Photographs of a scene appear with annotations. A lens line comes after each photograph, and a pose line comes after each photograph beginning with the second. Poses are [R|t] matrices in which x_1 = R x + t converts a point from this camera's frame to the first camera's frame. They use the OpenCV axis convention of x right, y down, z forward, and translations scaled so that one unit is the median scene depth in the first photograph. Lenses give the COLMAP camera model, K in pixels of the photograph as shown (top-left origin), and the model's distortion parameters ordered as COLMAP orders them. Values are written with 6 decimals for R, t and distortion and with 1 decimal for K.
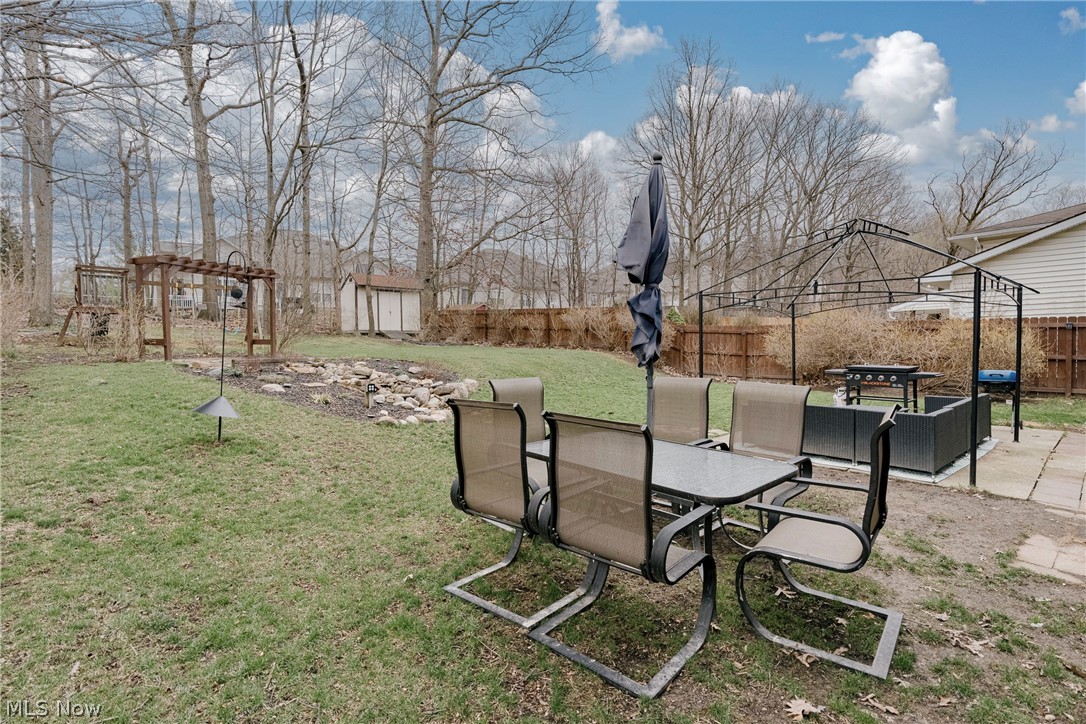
lens RADIAL K [[522.8, 0, 539.1], [0, 522.8, 357.5], [0, 0, 1]] dist [-0.001944, -0.000132]
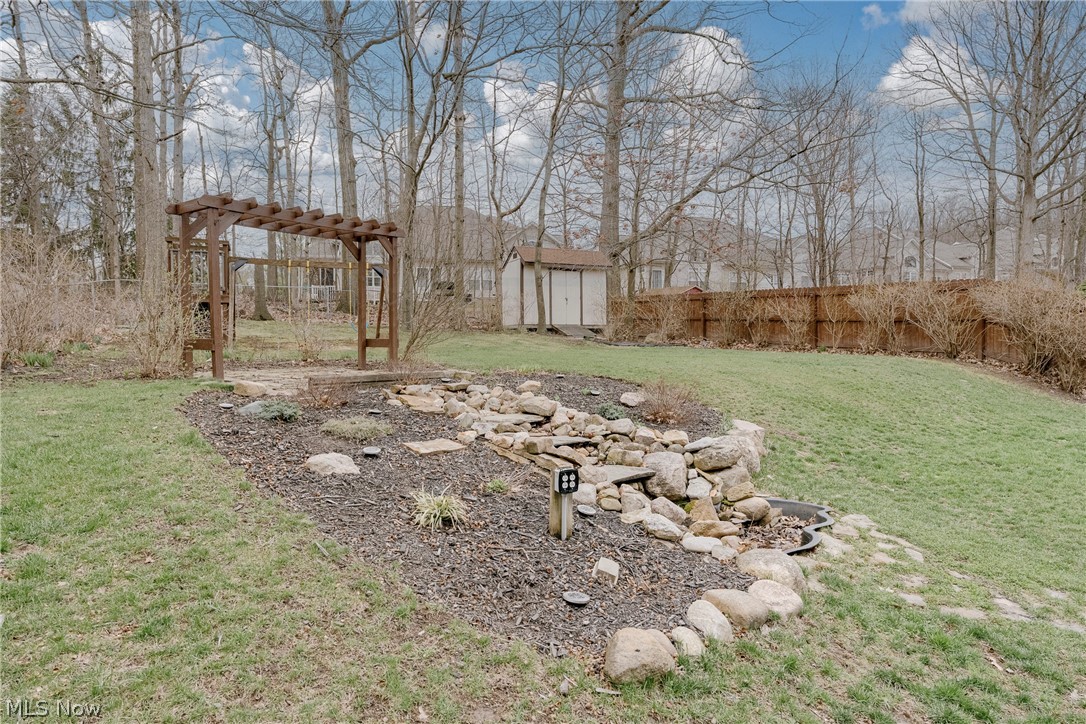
lens RADIAL K [[626.9, 0, 544.0], [0, 626.9, 359.0], [0, 0, 1]] dist [0.002339, 0.000093]
pose [[0.955874, 0.009270, -0.293630, -0.069222], [-0.008704, 0.999957, 0.003234, -0.008353], [0.293647, -0.000536, 0.955914, 0.191903]]
